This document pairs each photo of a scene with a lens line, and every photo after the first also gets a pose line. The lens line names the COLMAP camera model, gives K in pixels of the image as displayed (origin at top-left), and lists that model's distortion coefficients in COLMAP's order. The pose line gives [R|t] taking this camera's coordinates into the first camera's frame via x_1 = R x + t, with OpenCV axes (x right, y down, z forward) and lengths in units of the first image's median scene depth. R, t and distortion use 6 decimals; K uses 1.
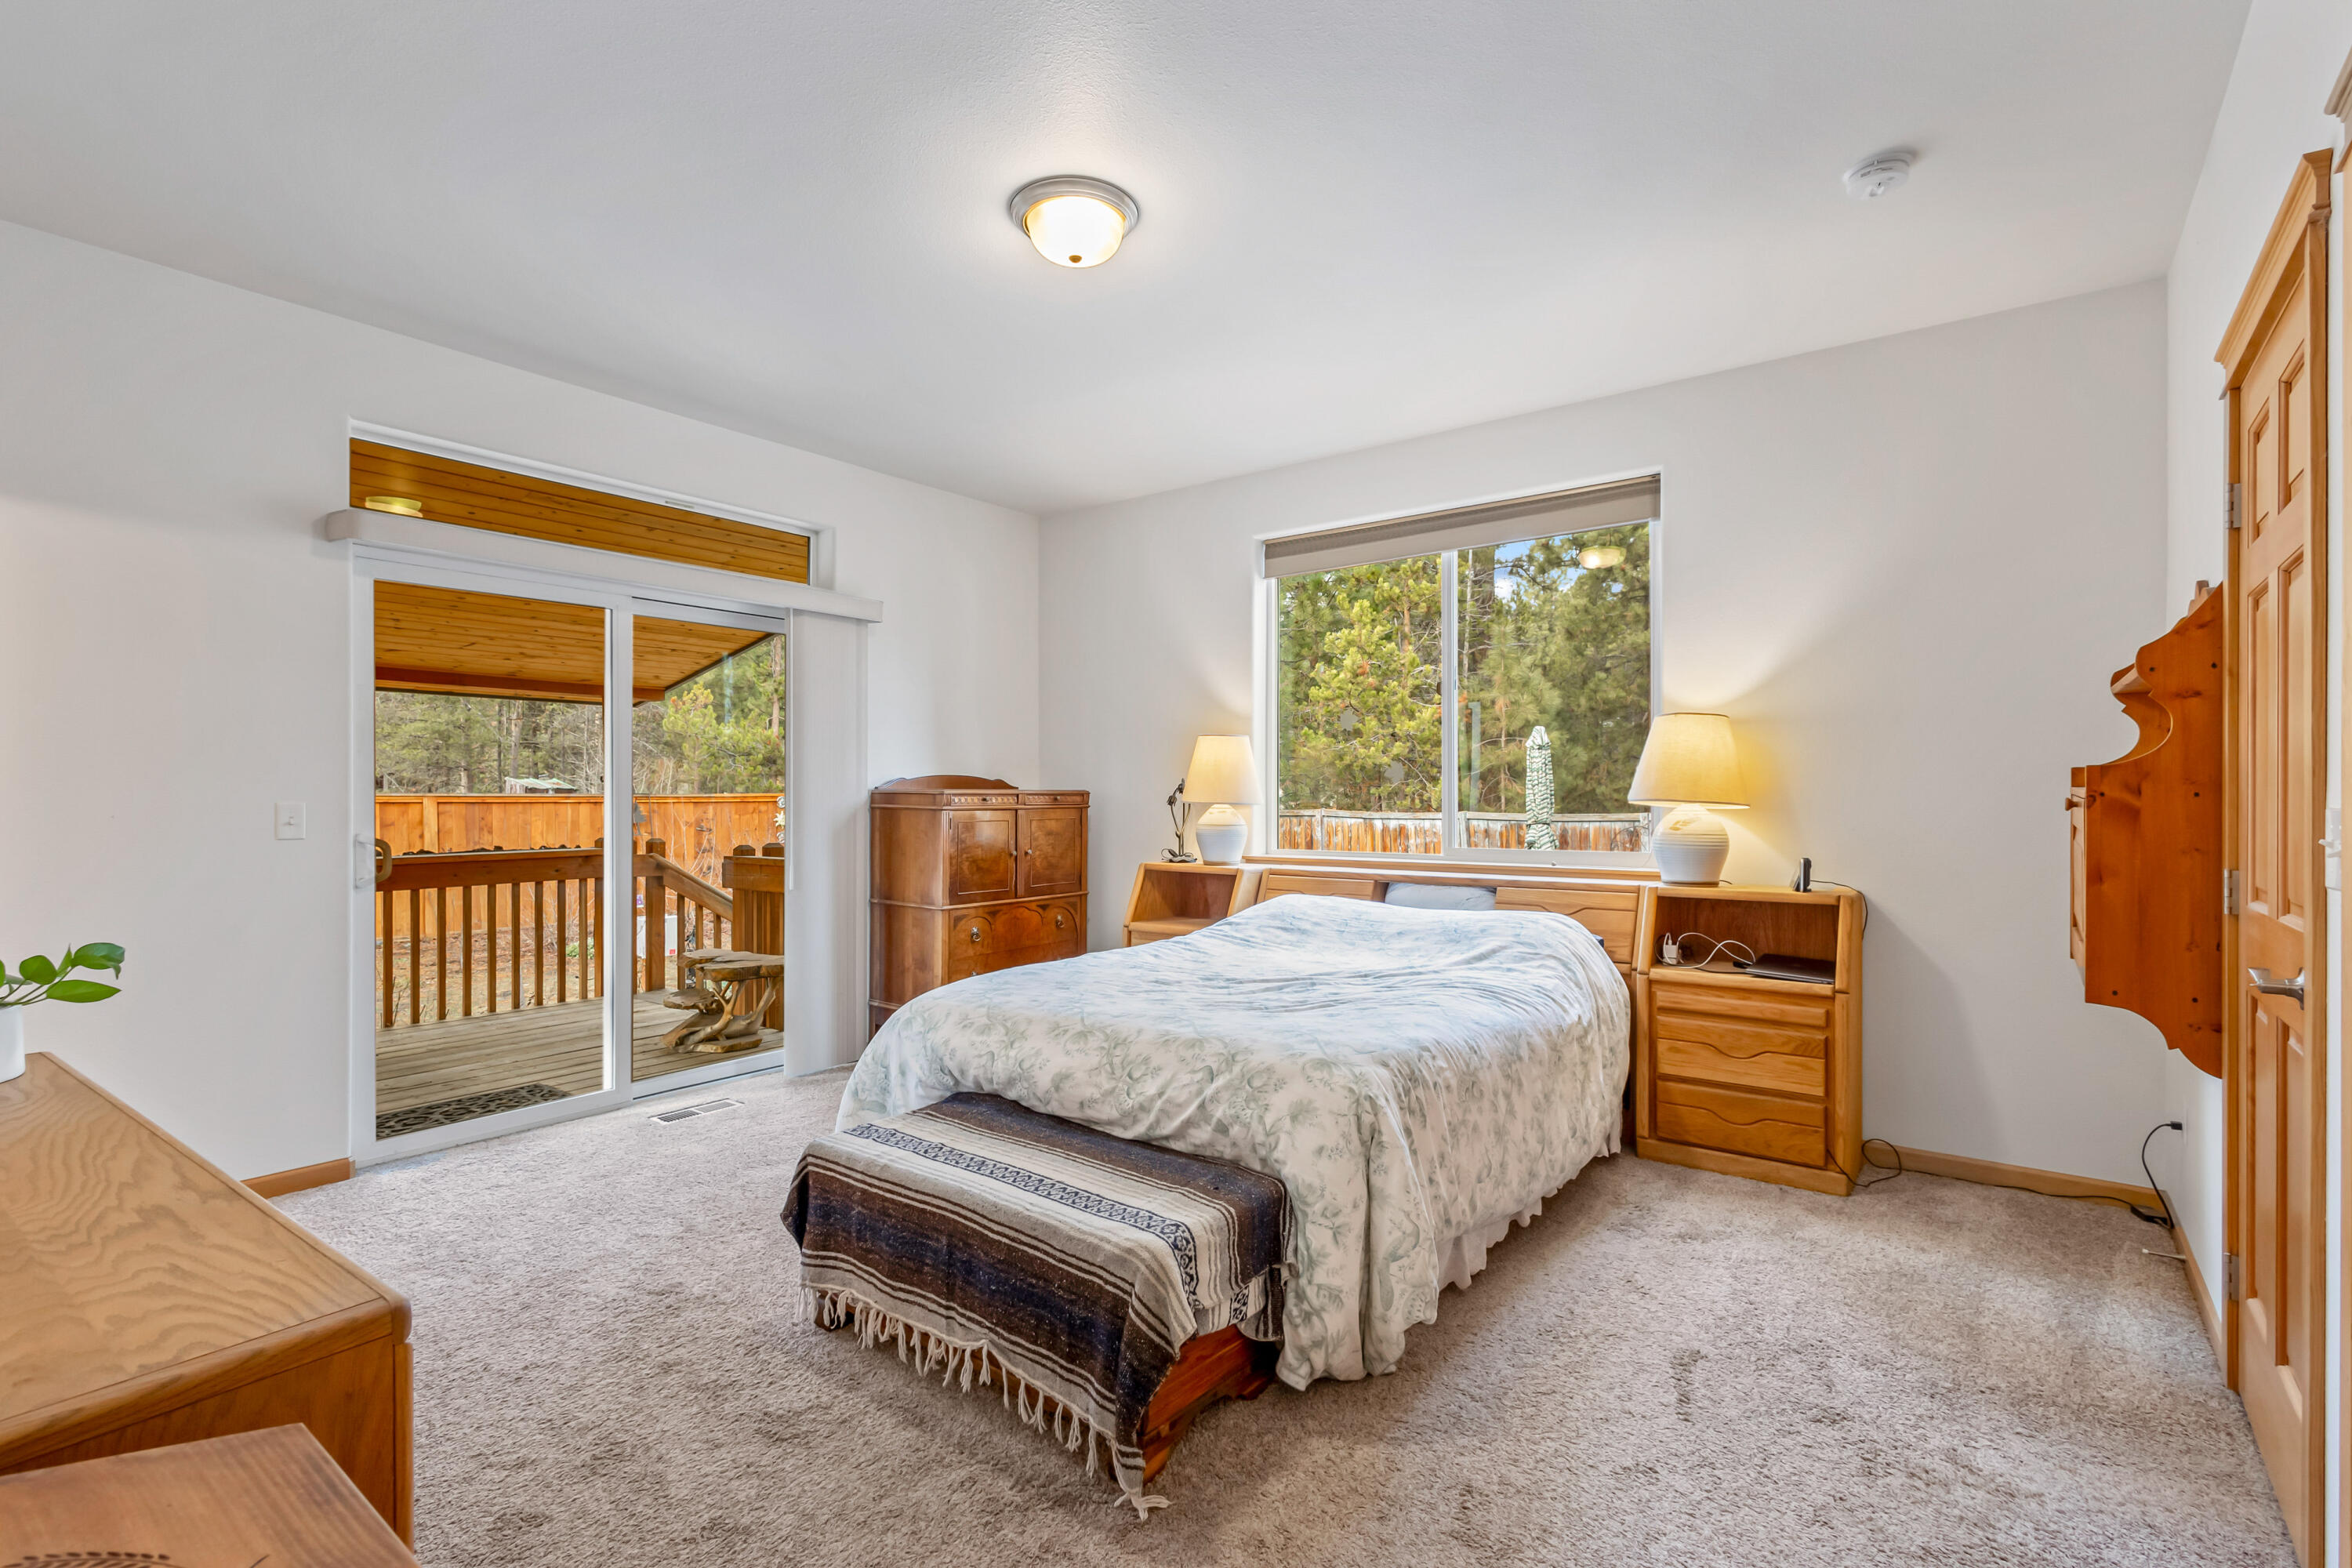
lens RADIAL K [[1078.8, 0, 1179.7], [0, 1078.8, 790.3], [0, 0, 1]] dist [0.011776, 0.000181]
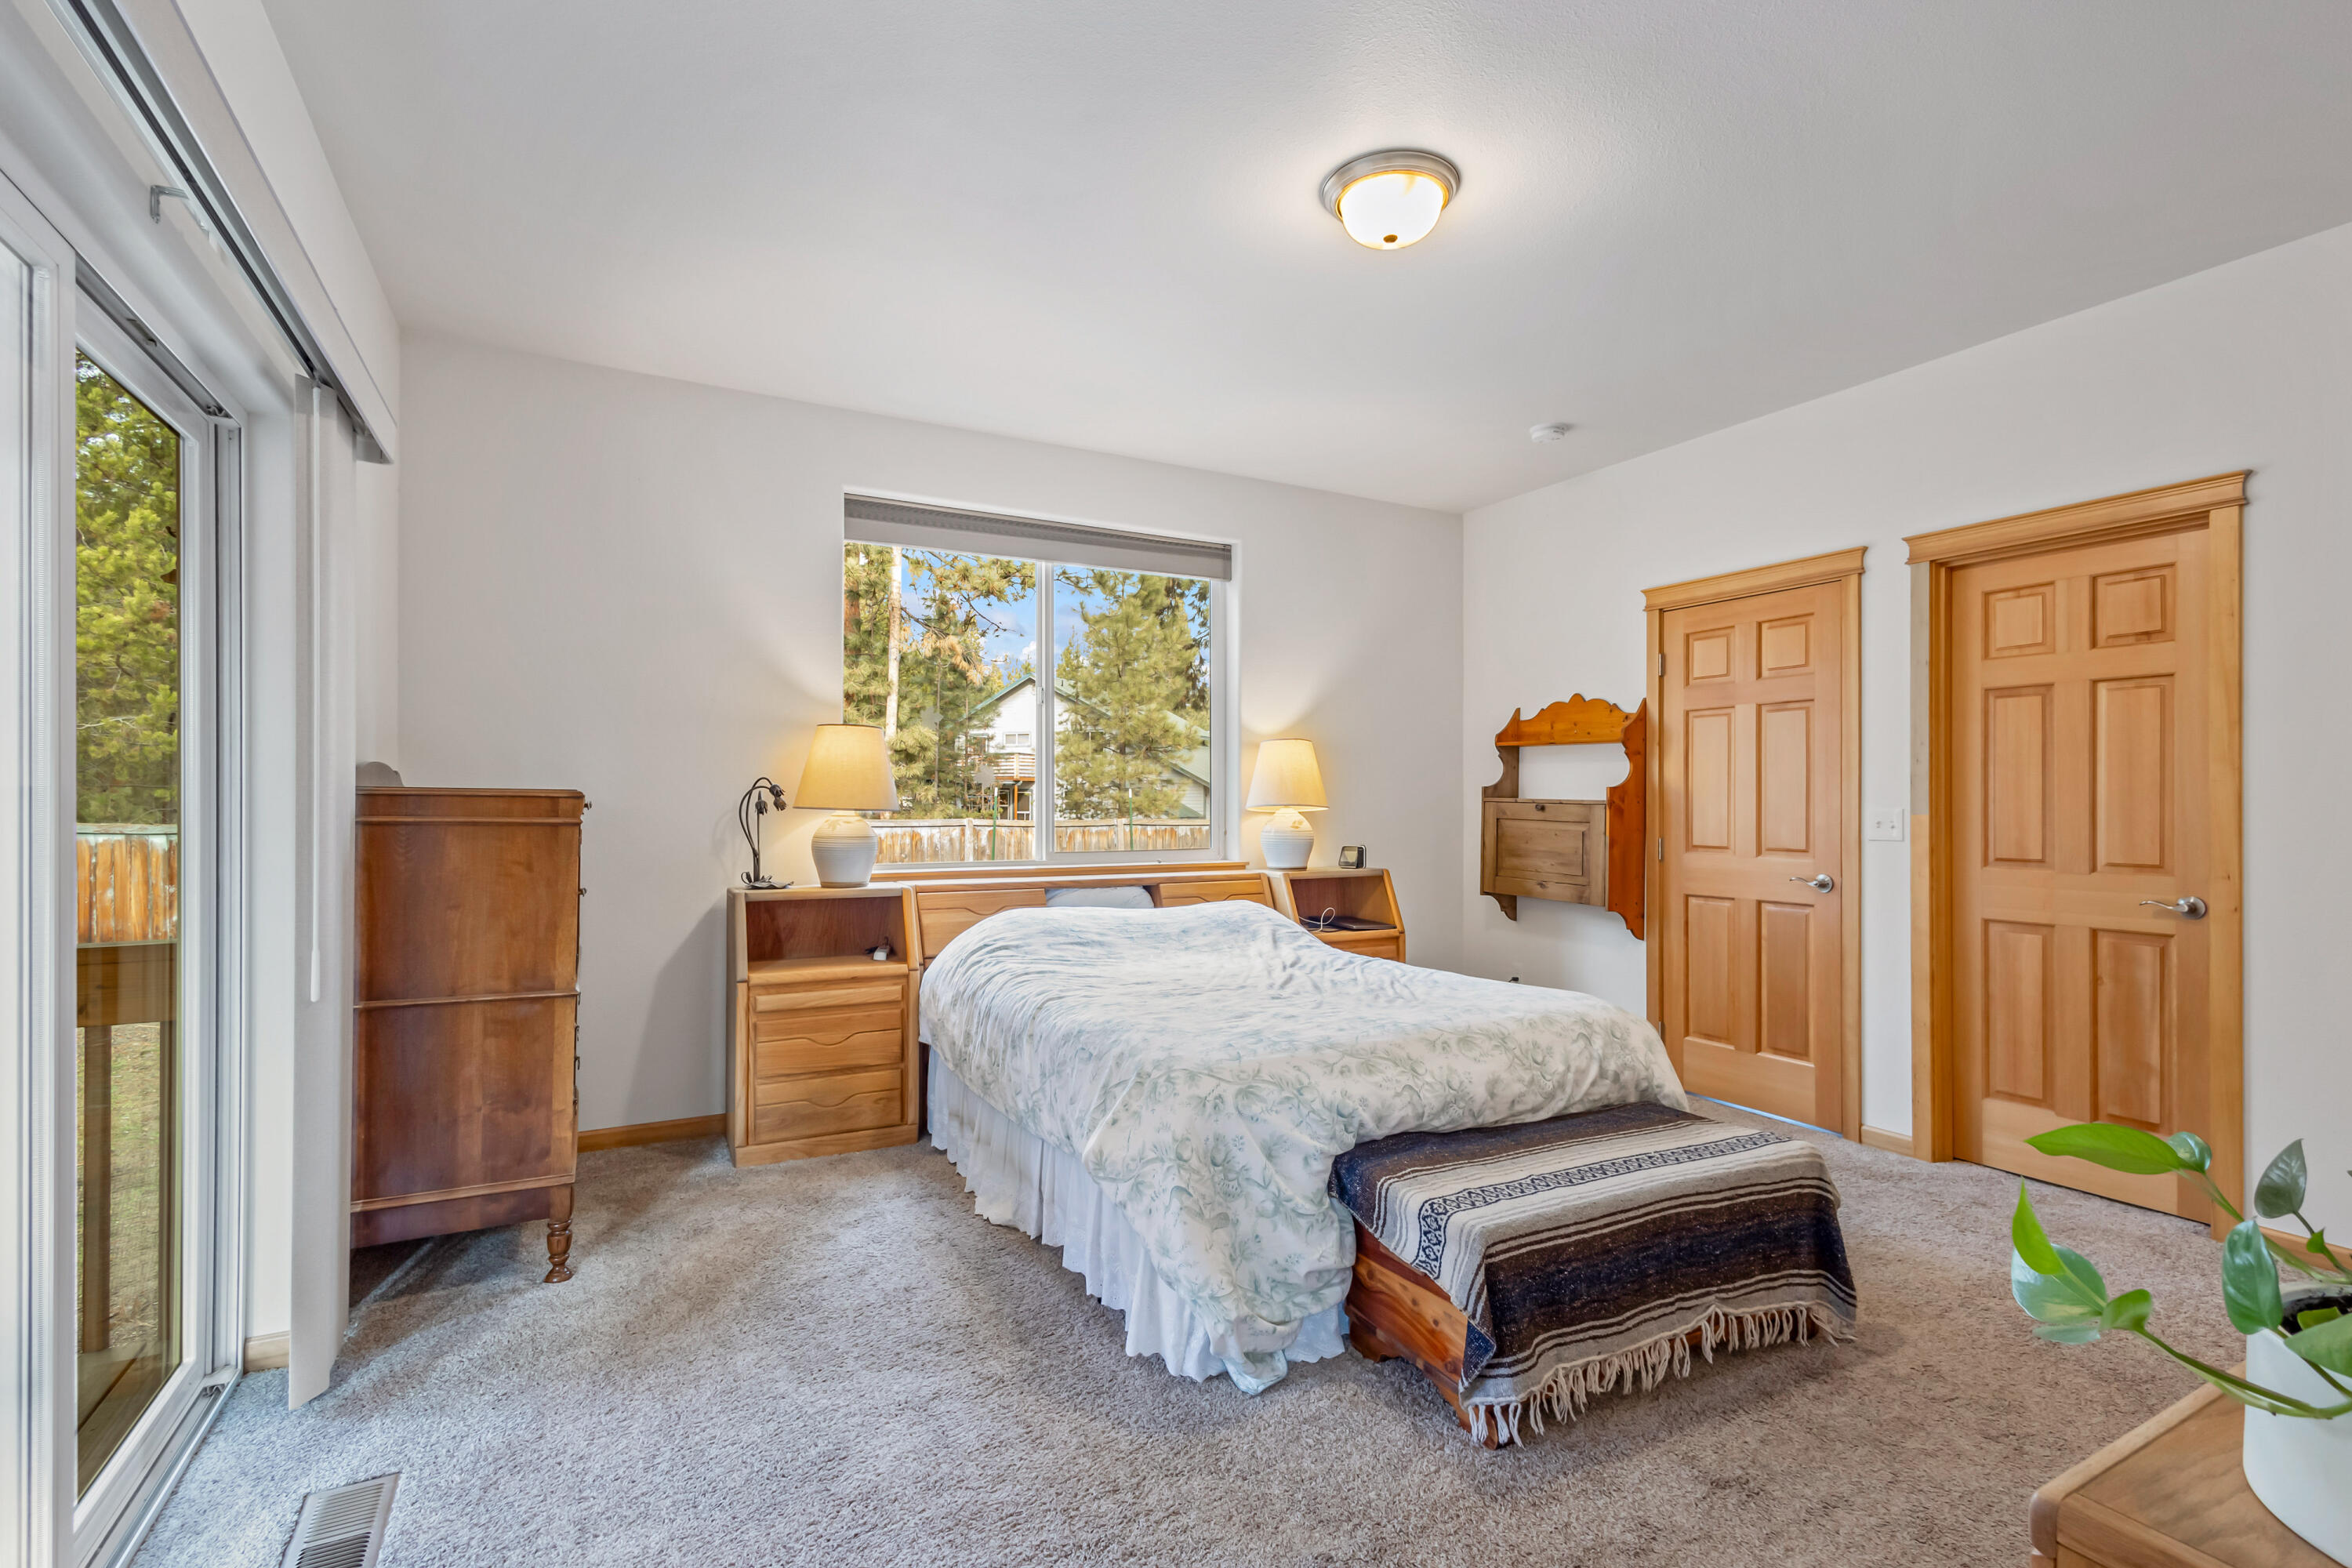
lens RADIAL K [[1078.8, 0, 1179.7], [0, 1078.8, 790.3], [0, 0, 1]] dist [0.011776, 0.000181]
pose [[0.422397, 0.012756, 0.906321, -1.133798], [-0.007885, 0.999915, -0.010398, 0.007568], [-0.906377, -0.002754, 0.422462, 0.836742]]
